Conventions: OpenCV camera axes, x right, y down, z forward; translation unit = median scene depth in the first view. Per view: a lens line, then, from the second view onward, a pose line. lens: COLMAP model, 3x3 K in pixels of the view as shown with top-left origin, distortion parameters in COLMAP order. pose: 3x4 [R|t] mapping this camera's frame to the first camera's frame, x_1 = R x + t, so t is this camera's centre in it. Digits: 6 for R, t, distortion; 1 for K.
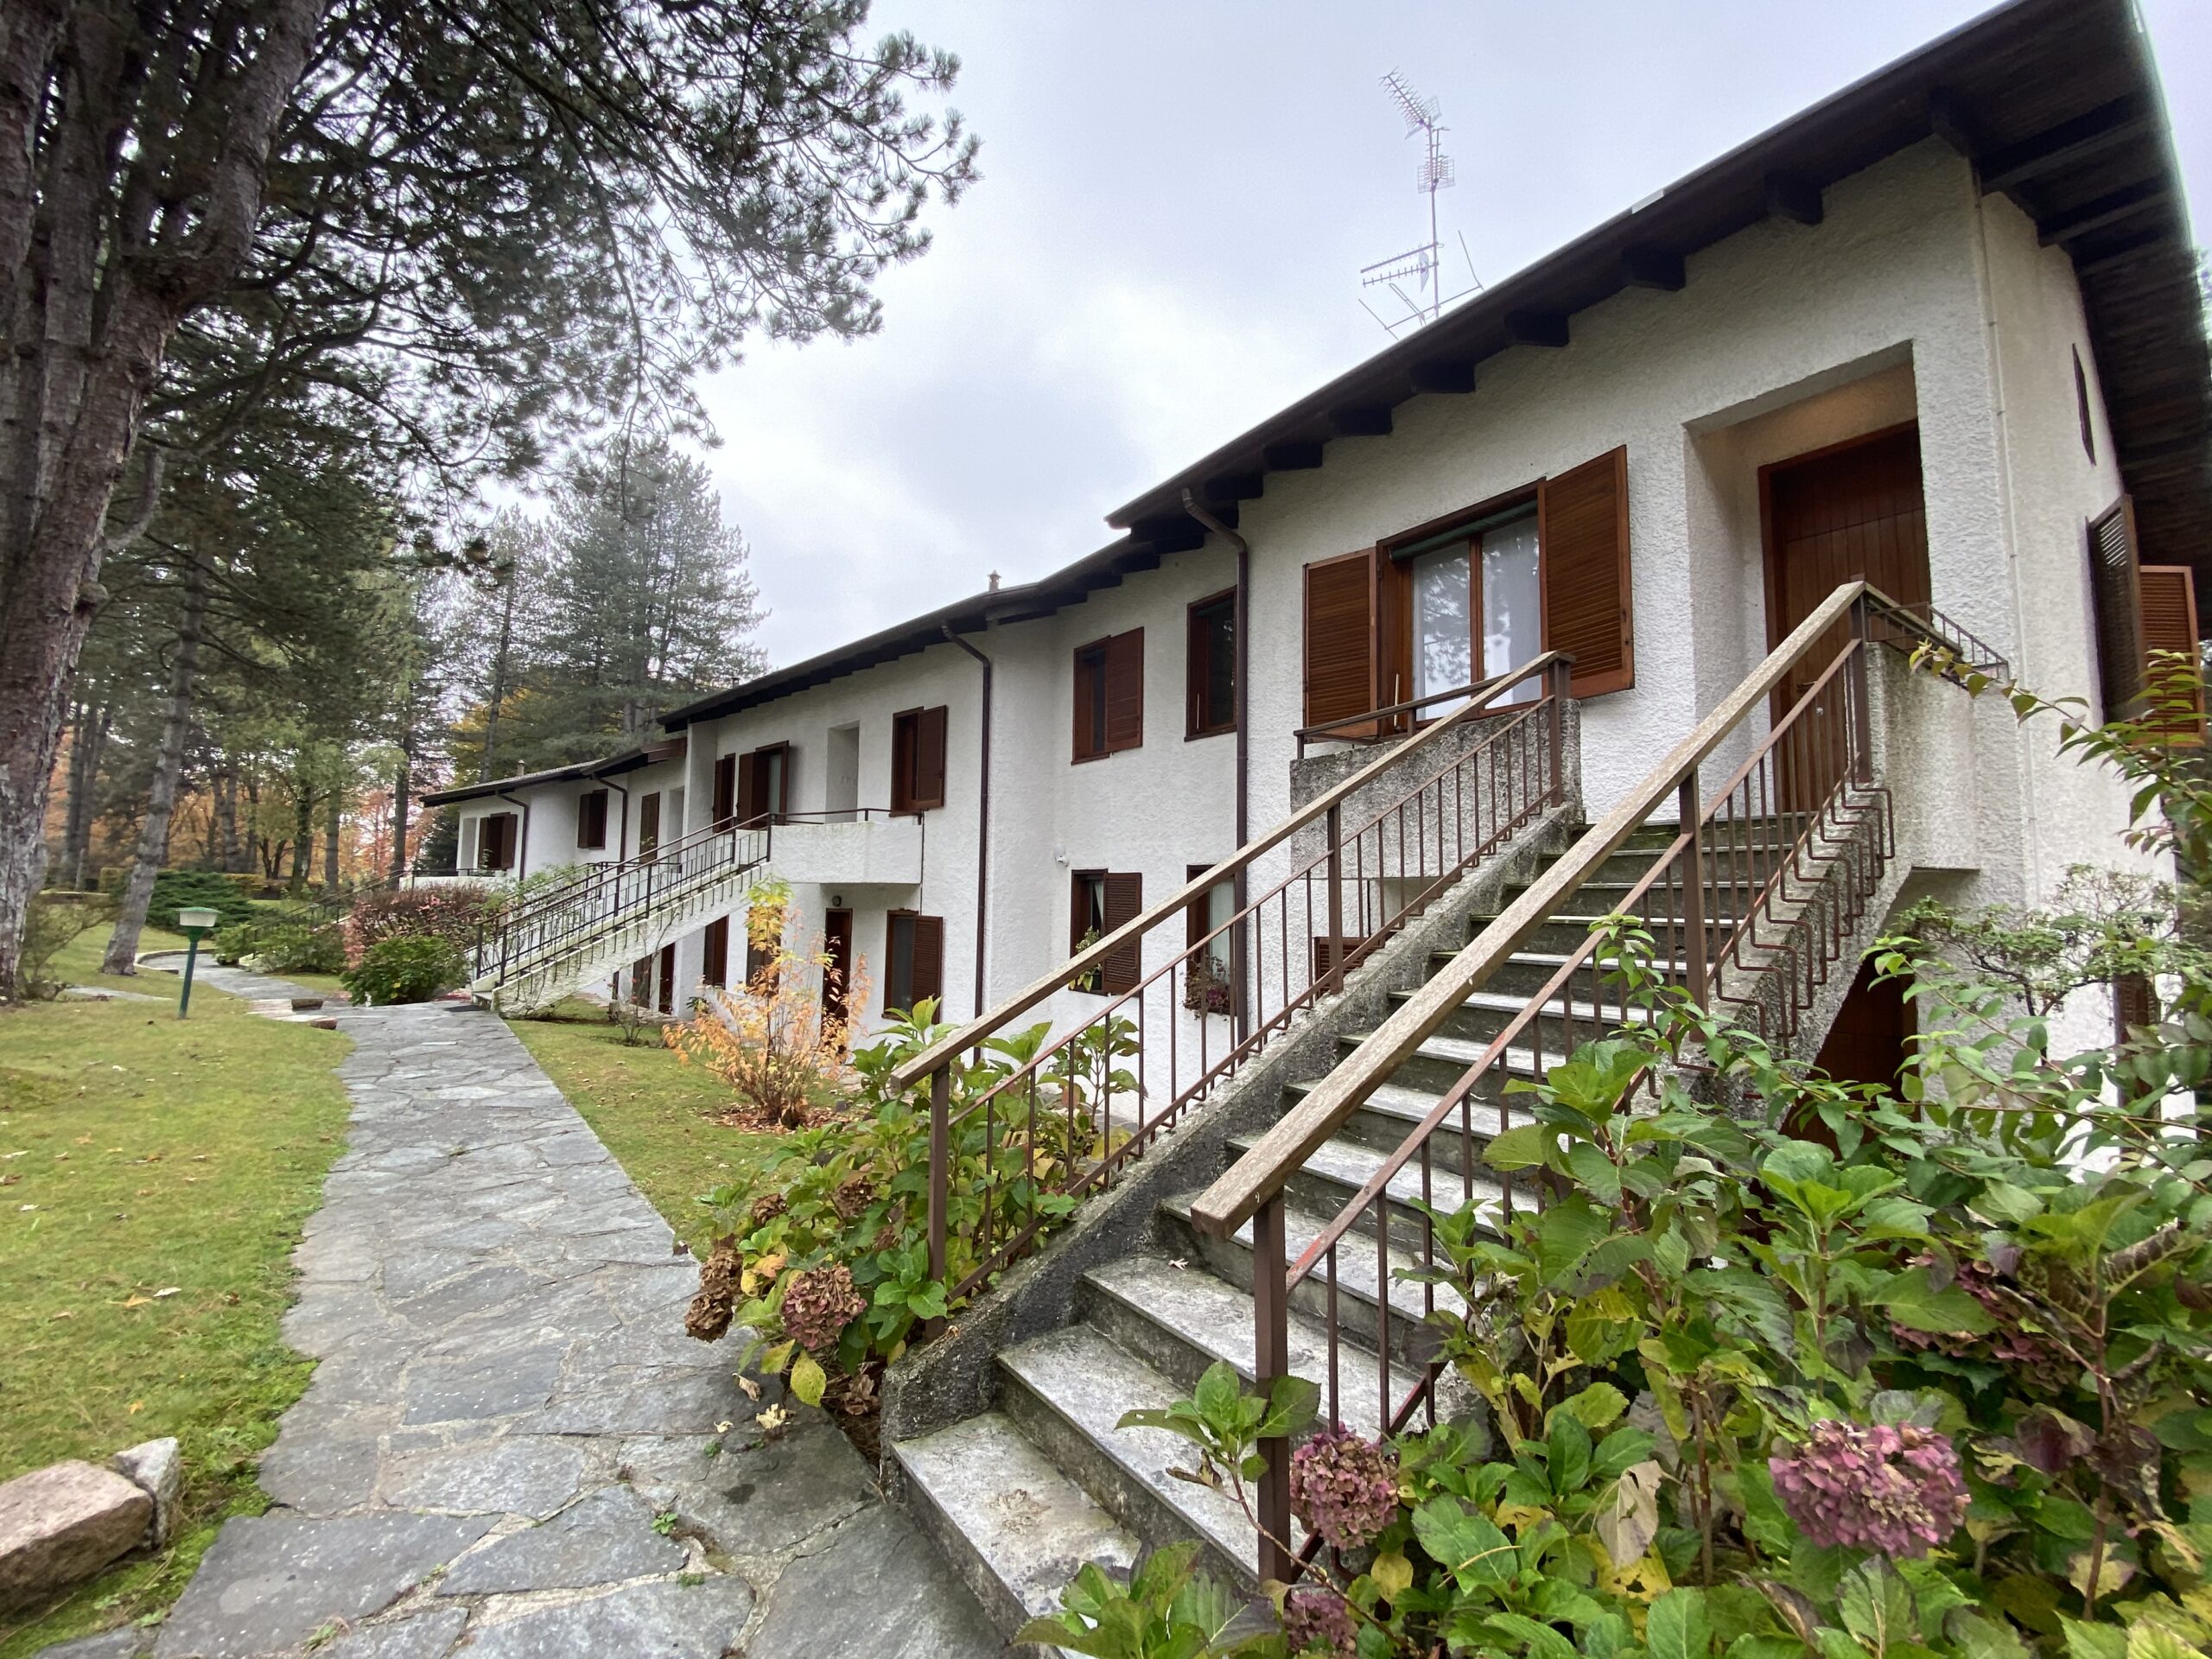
lens RADIAL K [[886.9, 0, 1112.4], [0, 886.9, 830.3], [0, 0, 1]] dist [0.009094, -0.009151]
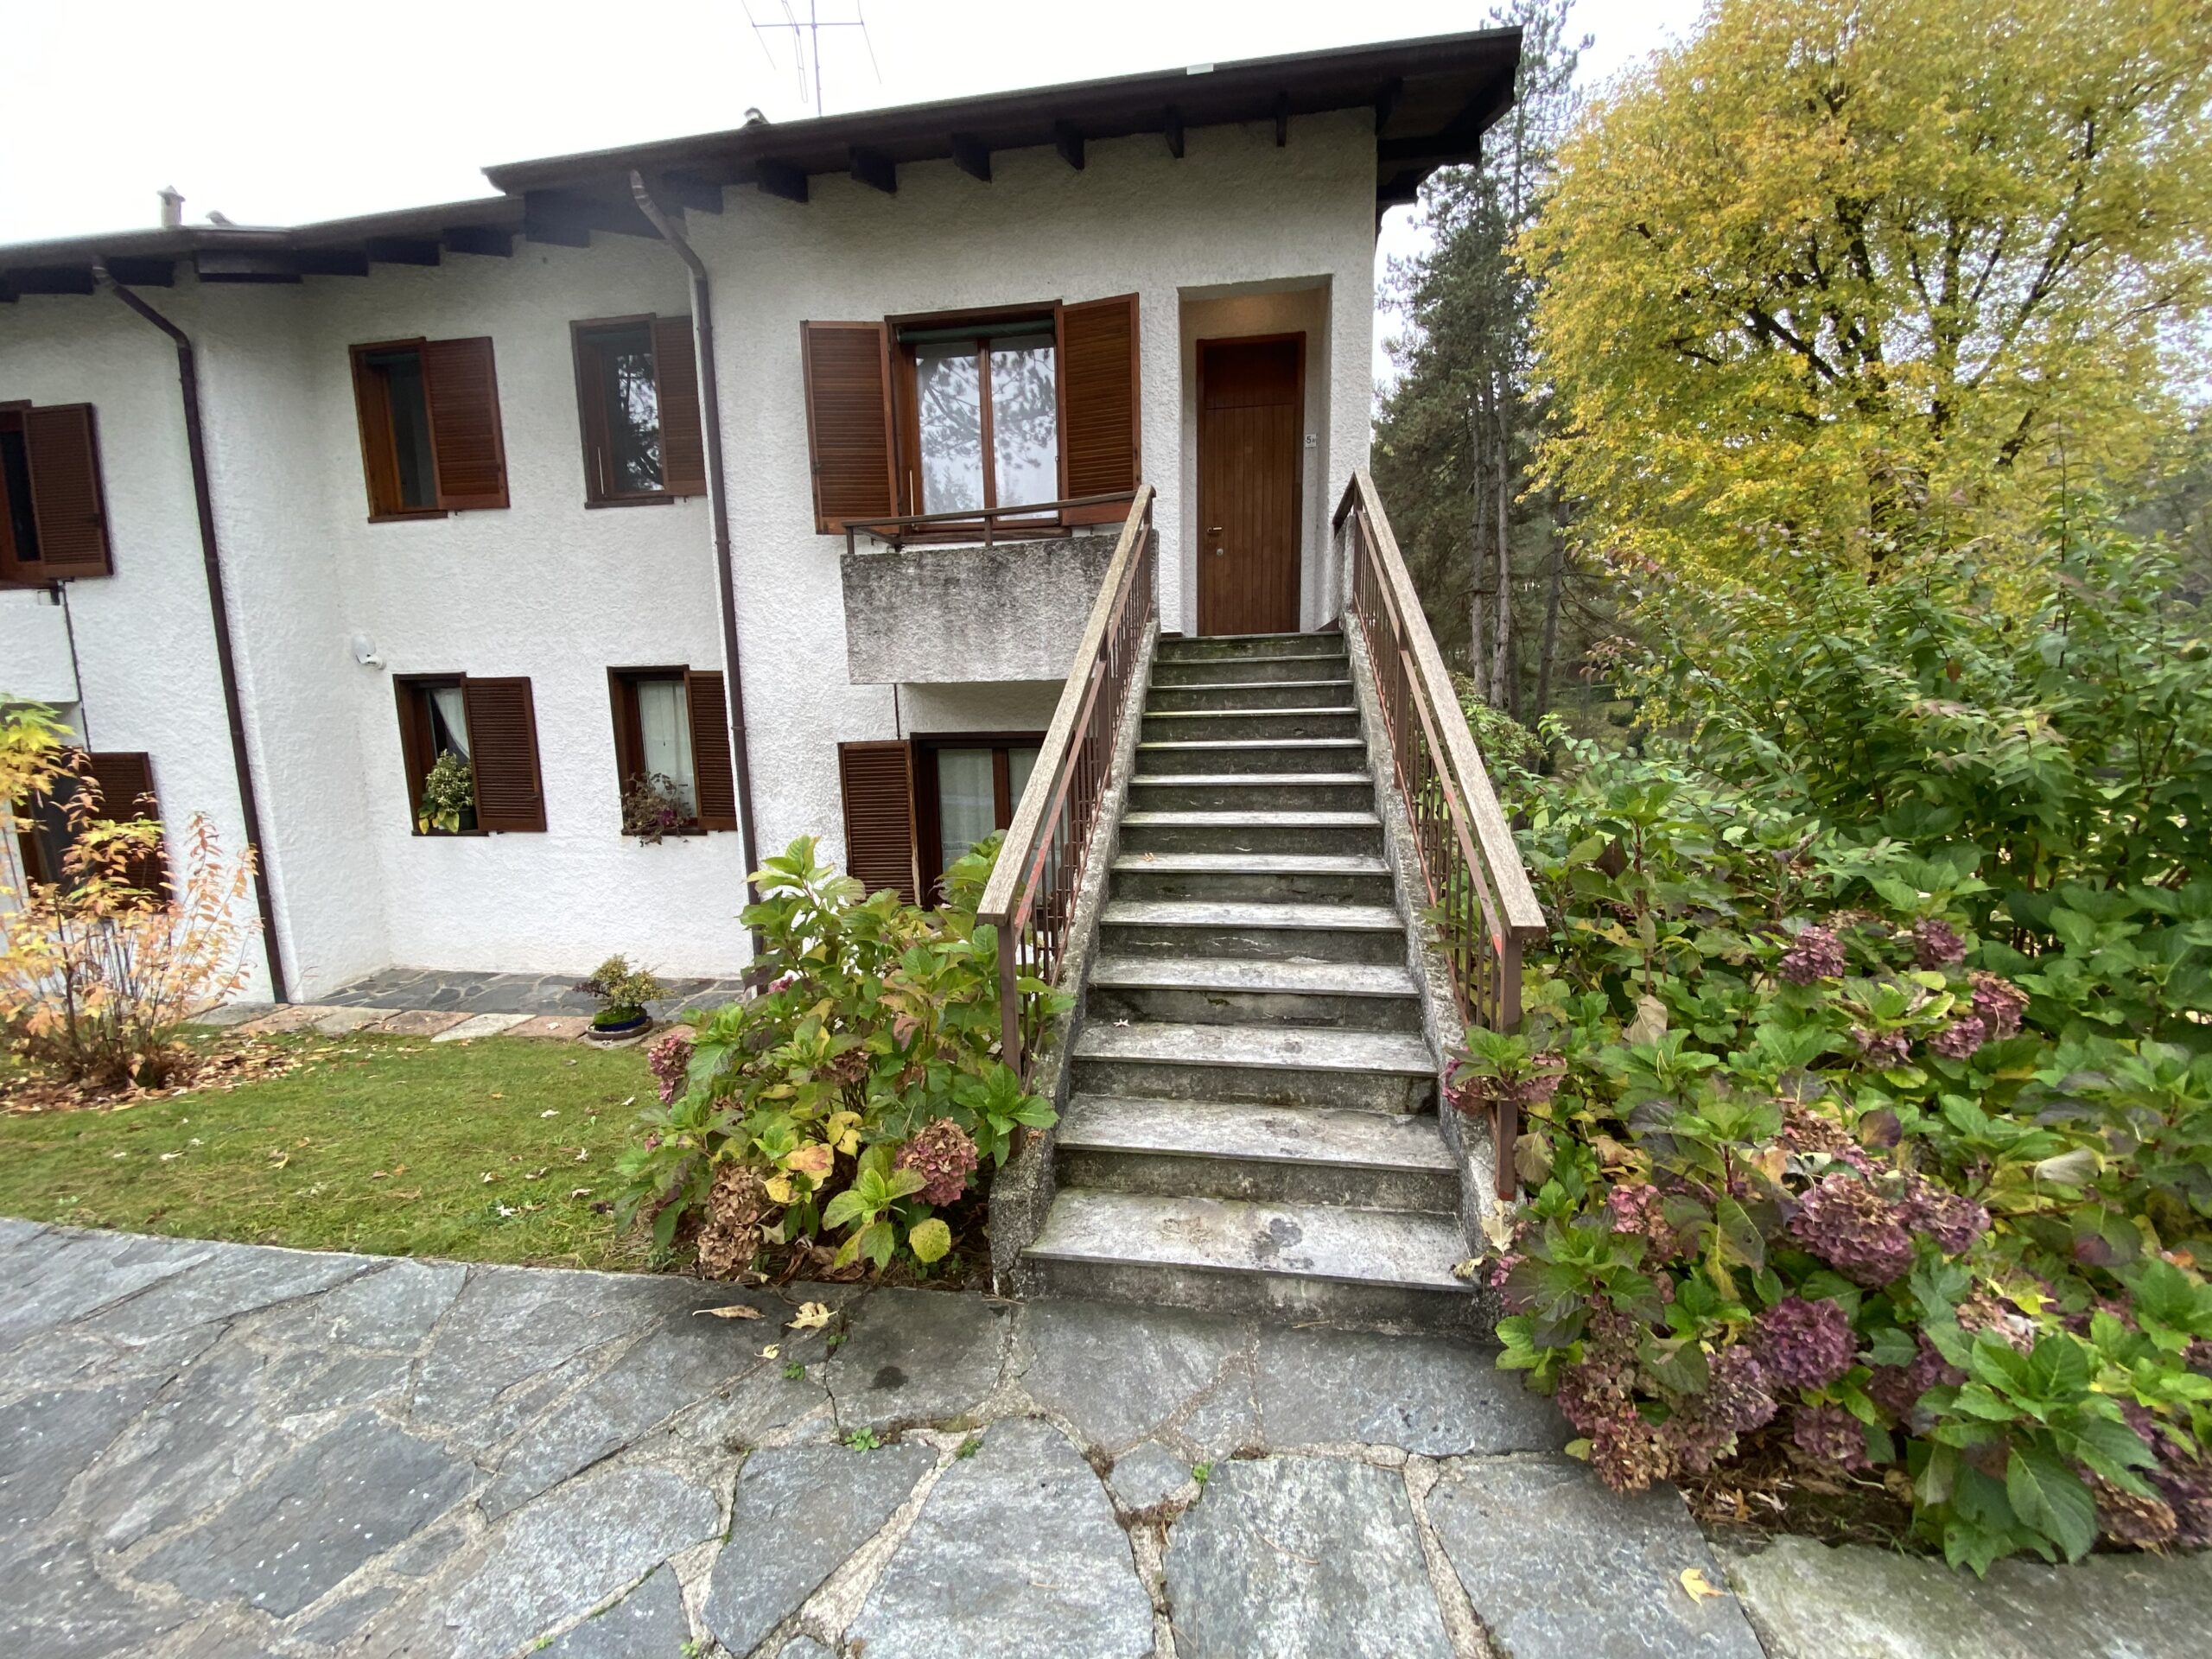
lens RADIAL K [[886.9, 0, 1120.2], [0, 886.9, 826.9], [0, 0, 1]] dist [0.009094, -0.009151]
pose [[0.707845, -0.122068, 0.695740, -0.244091], [-0.029091, 0.979081, 0.201378, 0.005505], [-0.705768, -0.162784, 0.689487, 0.094107]]
